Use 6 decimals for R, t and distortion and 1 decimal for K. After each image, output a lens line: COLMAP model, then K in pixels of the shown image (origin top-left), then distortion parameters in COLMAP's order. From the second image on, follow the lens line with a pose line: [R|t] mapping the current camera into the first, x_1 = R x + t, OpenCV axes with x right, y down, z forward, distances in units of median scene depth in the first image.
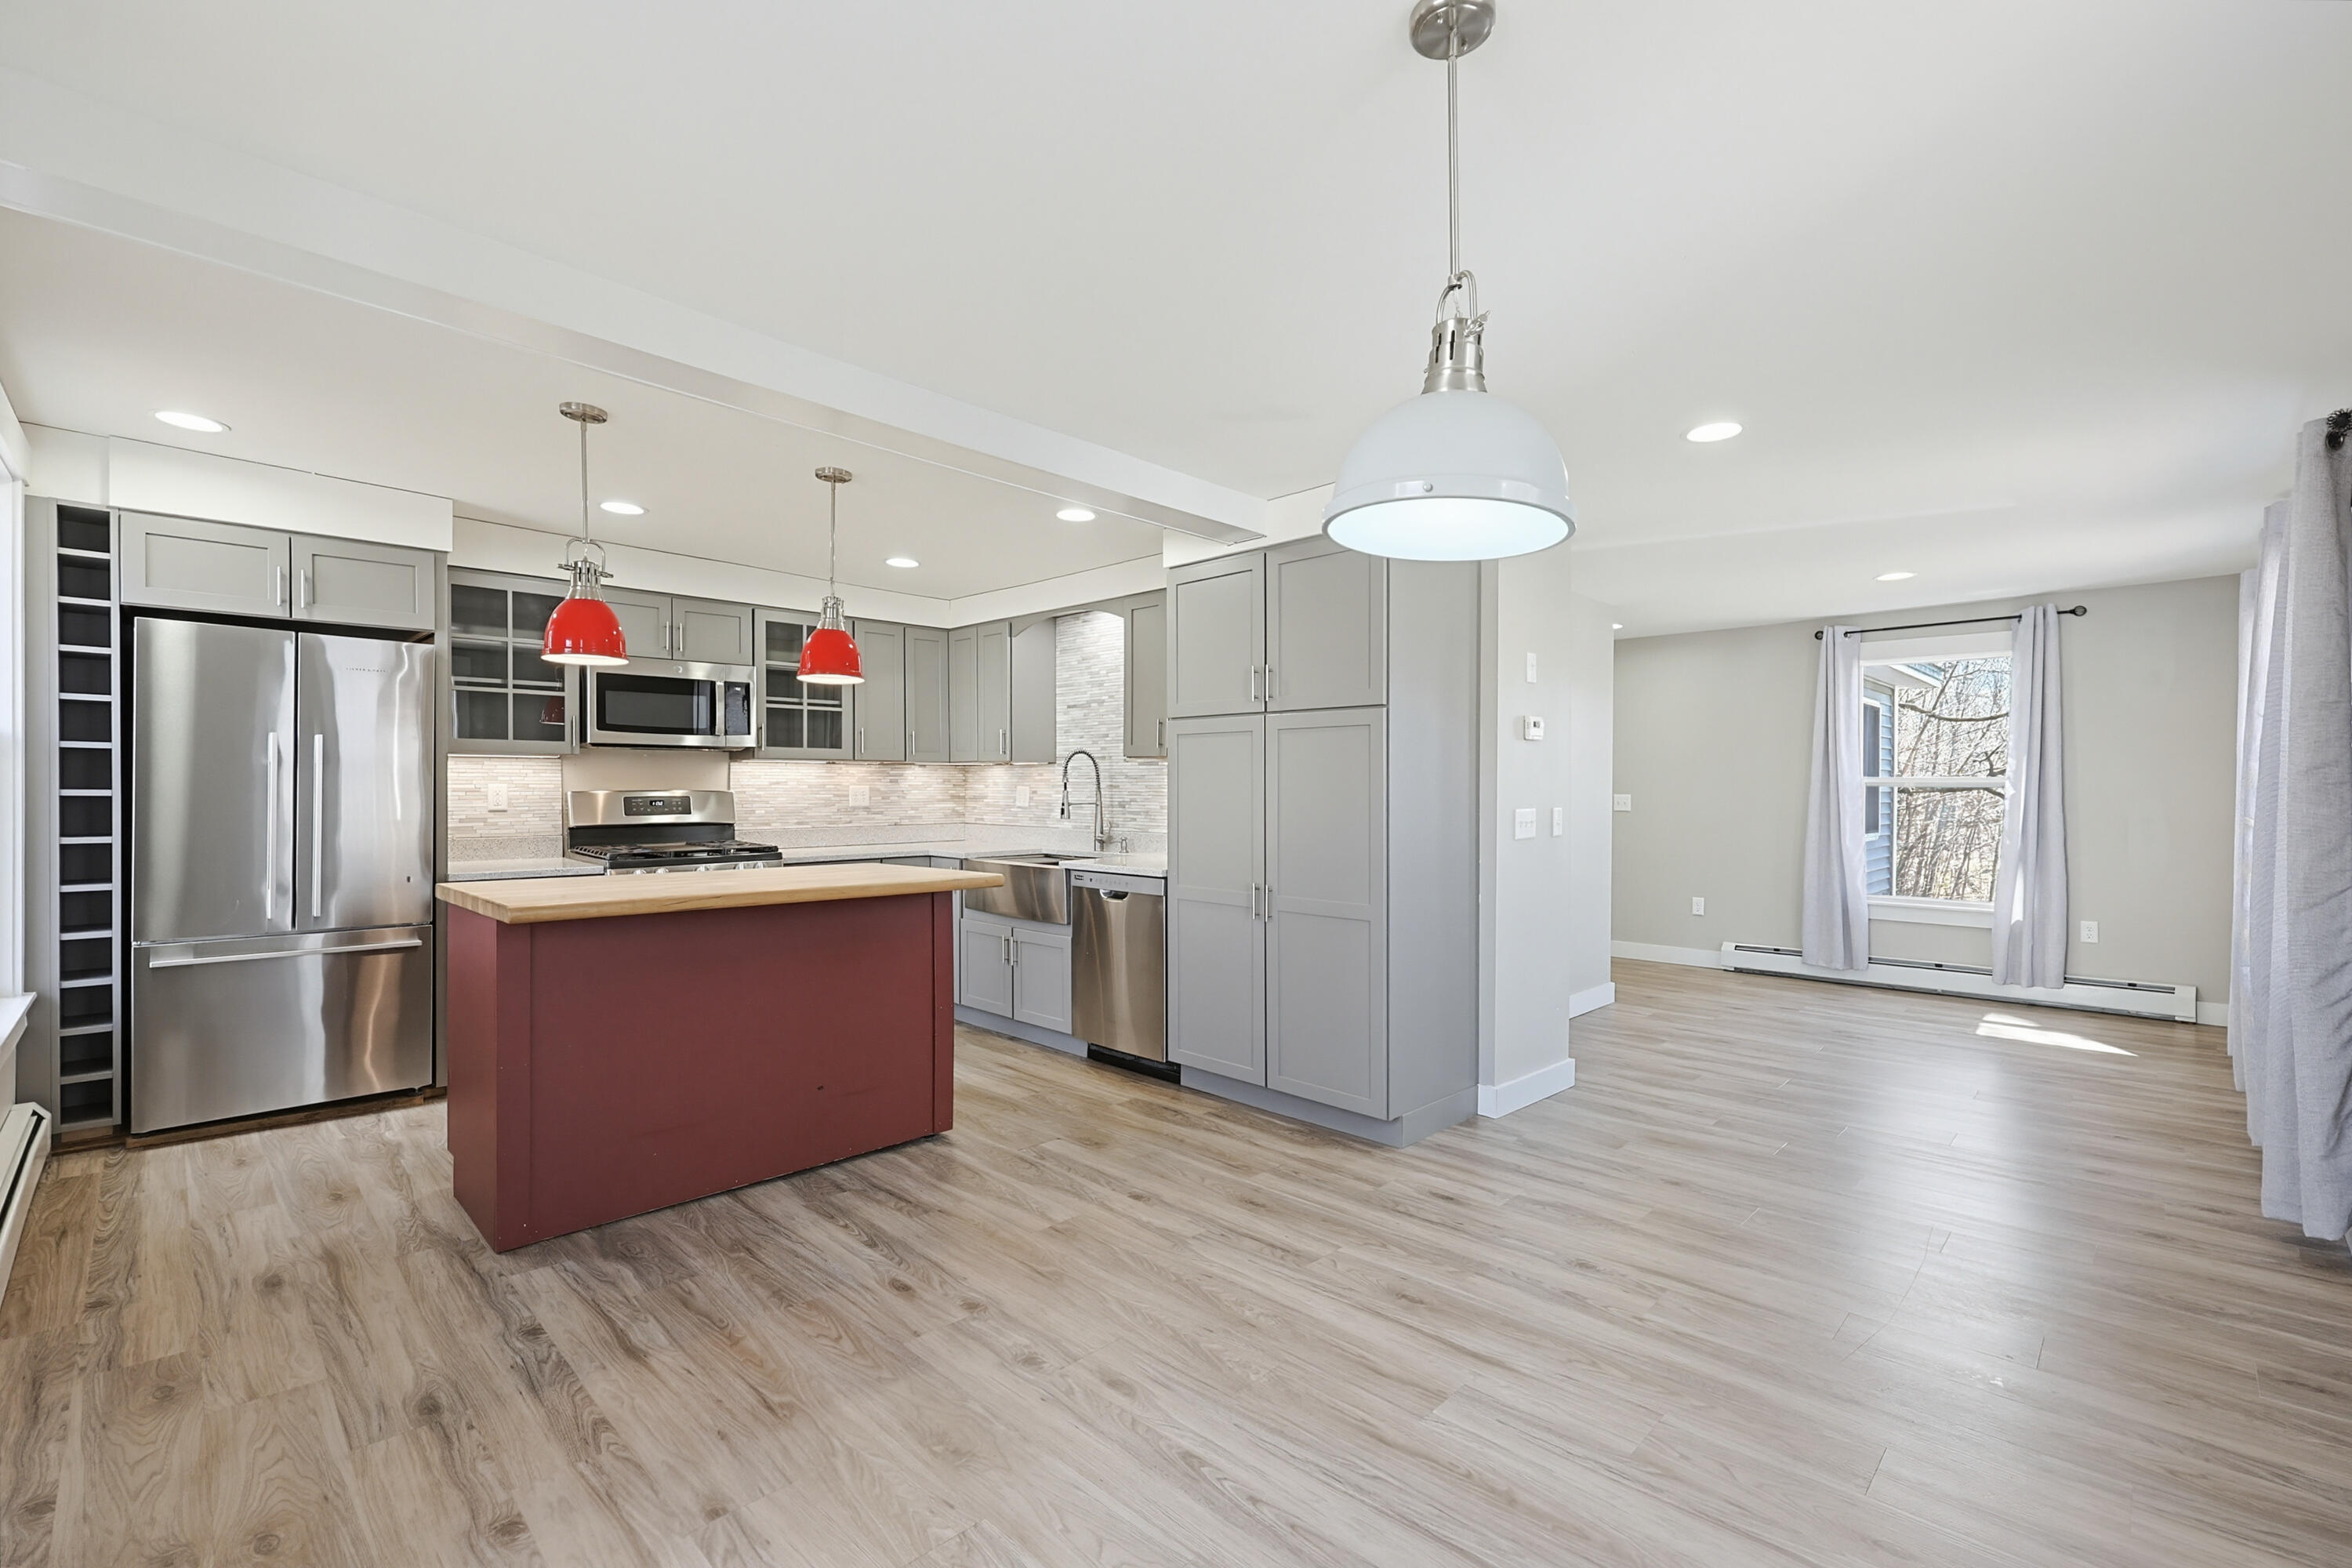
lens RADIAL K [[1009.8, 0, 1187.3], [0, 1009.8, 796.1], [0, 0, 1]] dist [-0.000691, -0.000327]
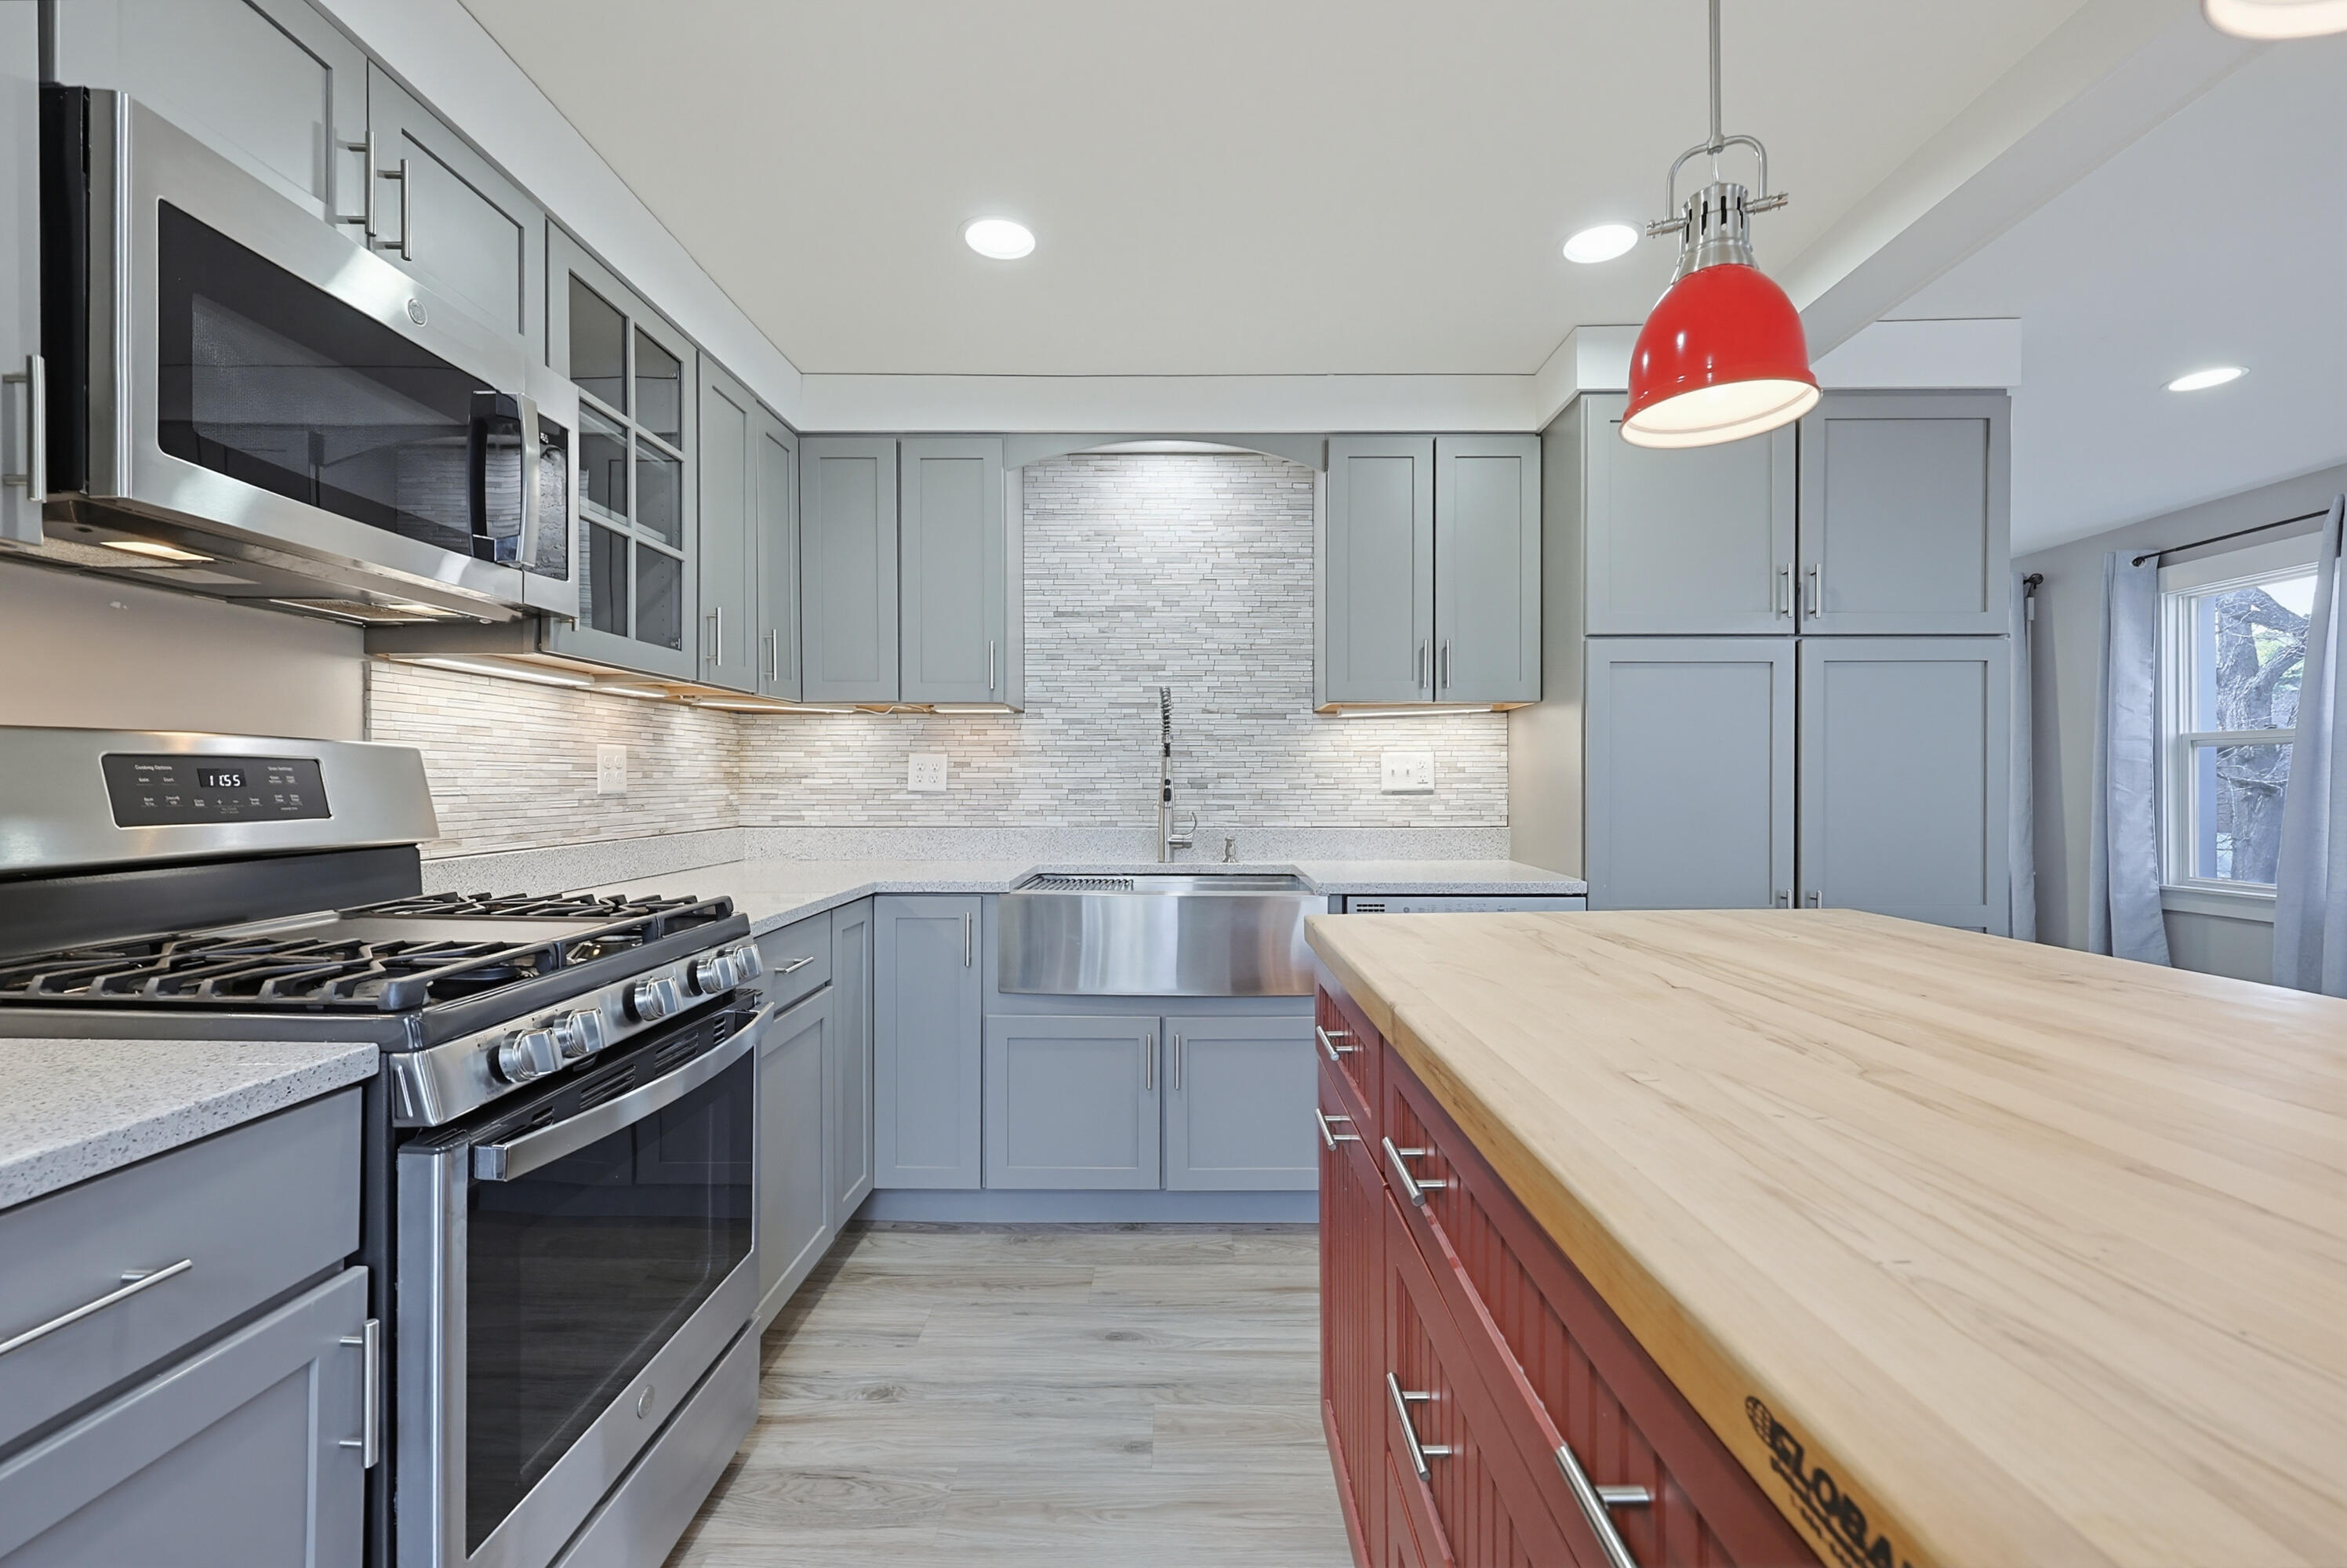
lens RADIAL K [[1004.0, 0, 1173.5], [0, 1004.0, 784.0], [0, 0, 1]] dist [-0.000277, -0.000148]
pose [[0.721260, -0.004528, 0.692650, -0.684134], [0.008944, 0.999956, -0.002777, 0.014594], [-0.692607, 0.008198, 0.721269, 0.802871]]
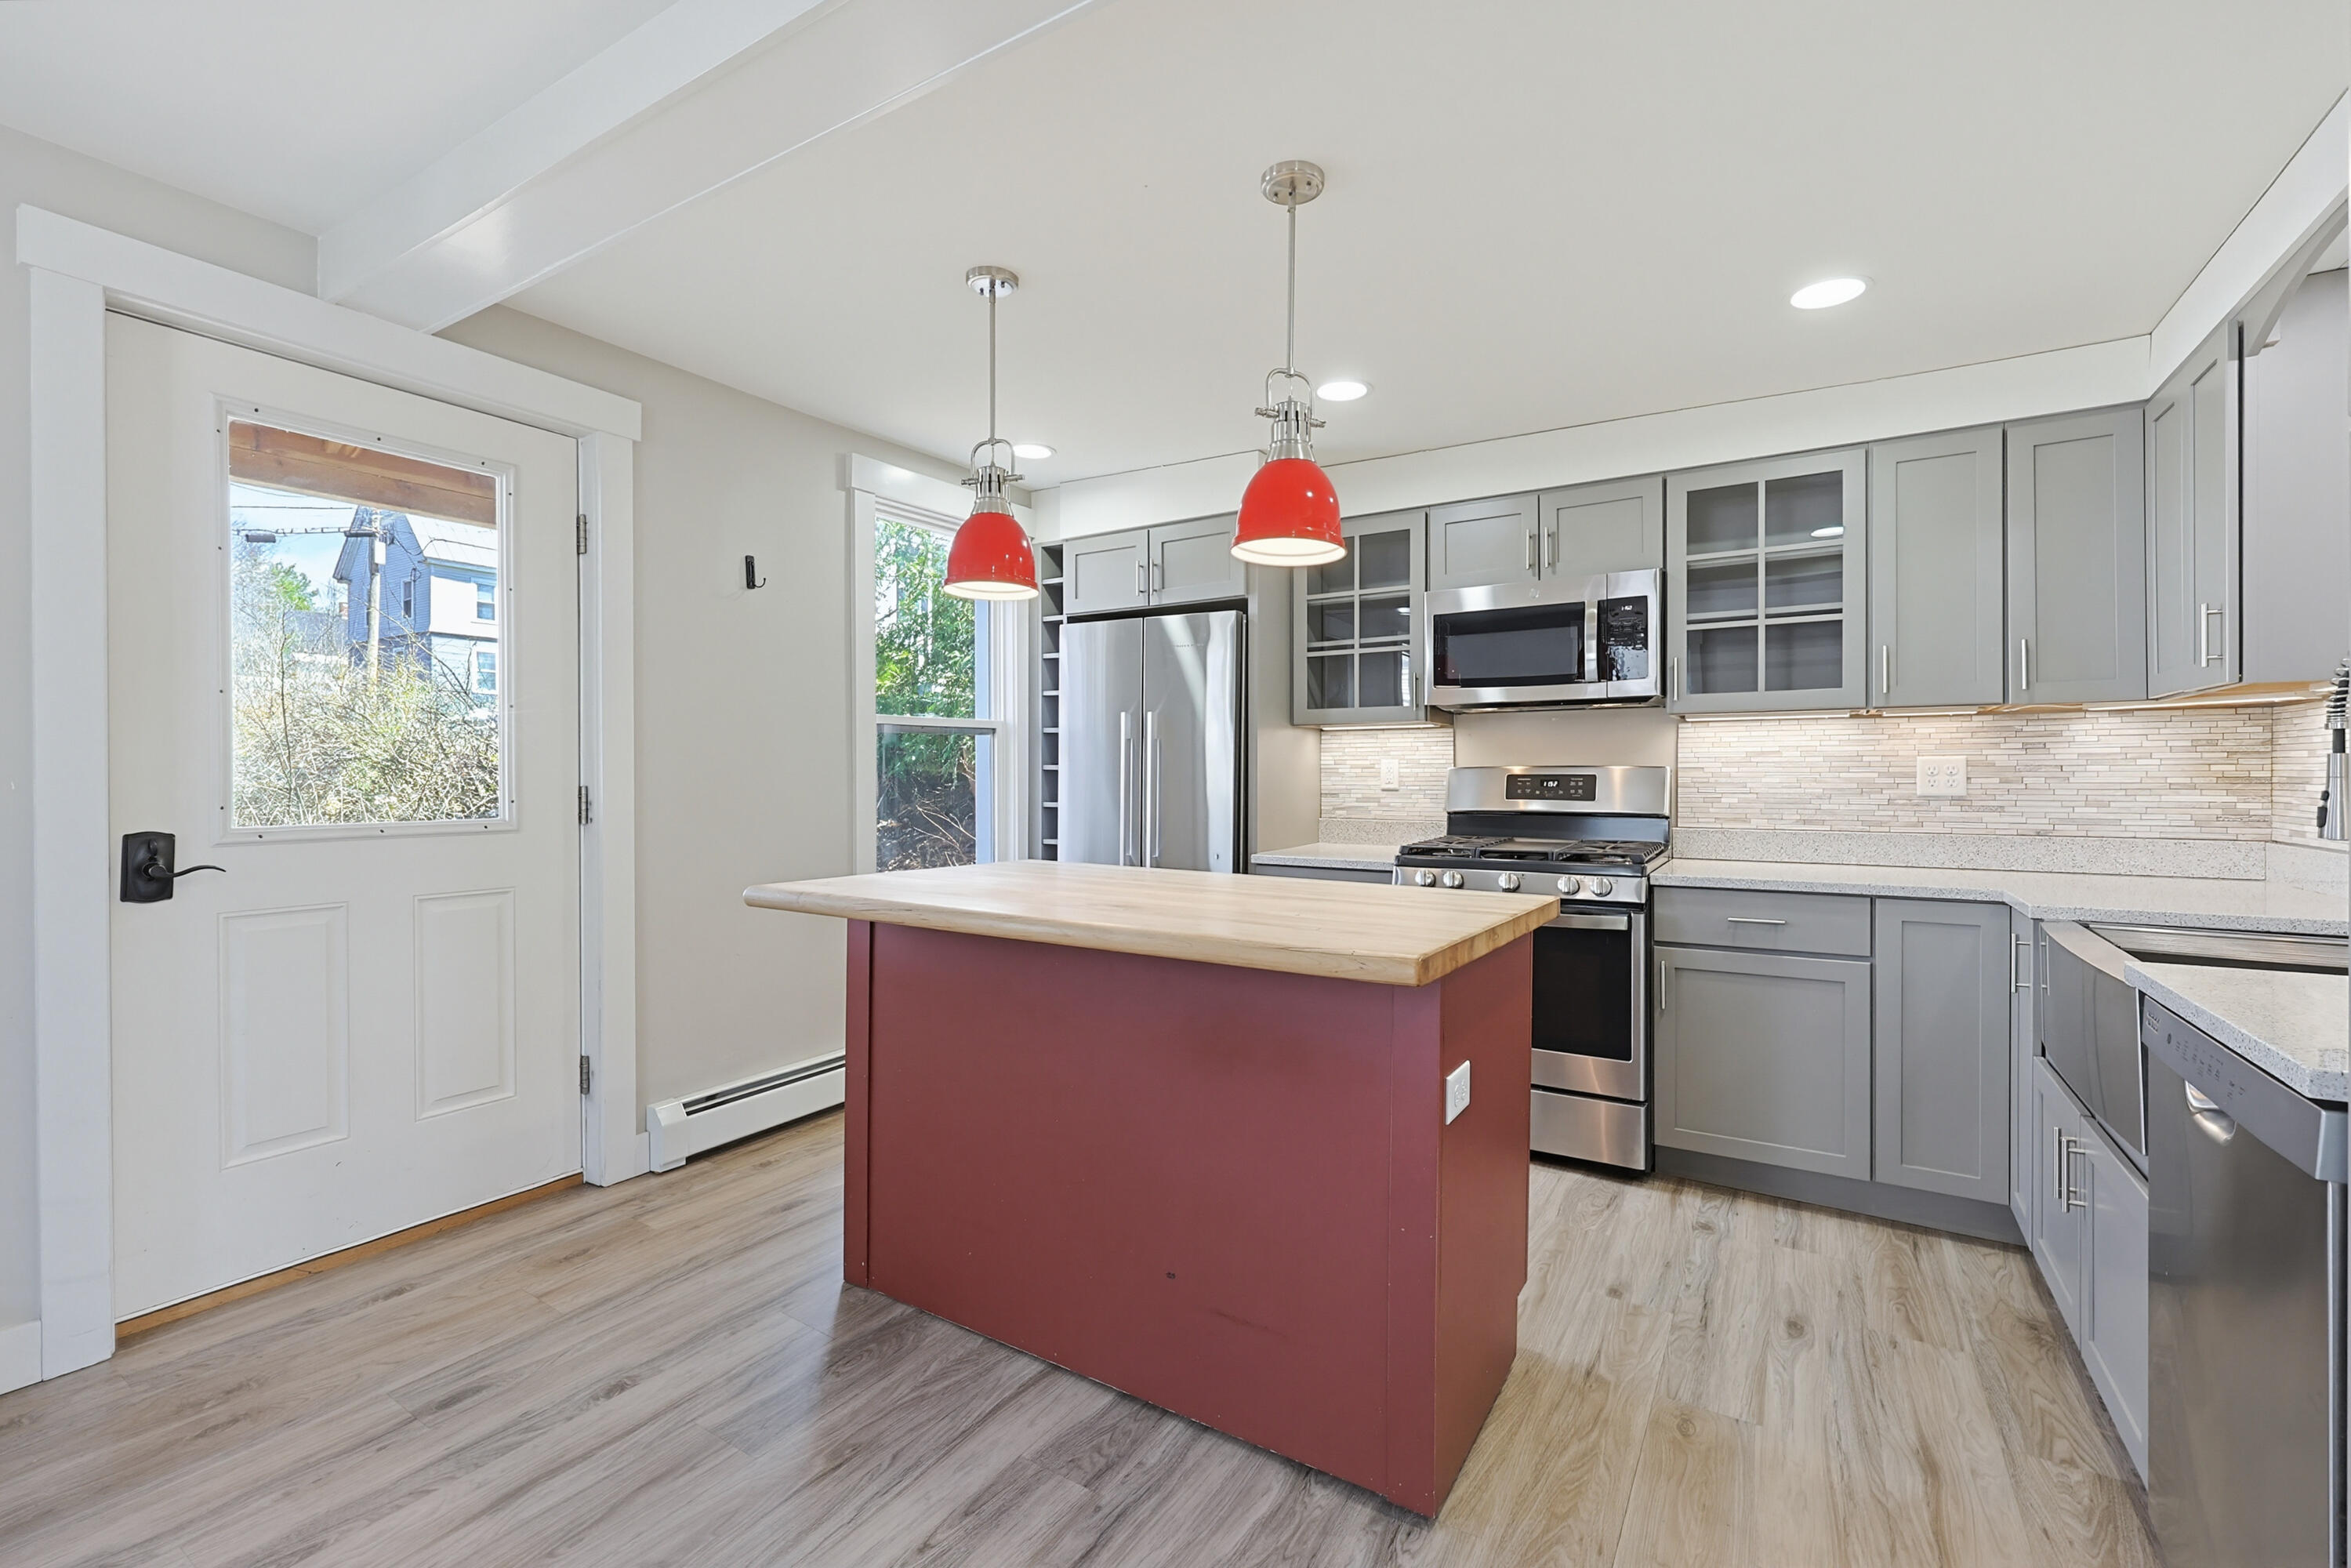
lens RADIAL K [[1005.9, 0, 1175.5], [0, 1005.9, 784.0], [0, 0, 1]] dist [-0.000277, -0.000148]
pose [[0.212316, 0.006456, -0.977180, 0.161504], [-0.010037, 0.999940, 0.004426, 0.008893], [0.977150, 0.008868, 0.212368, 0.755967]]
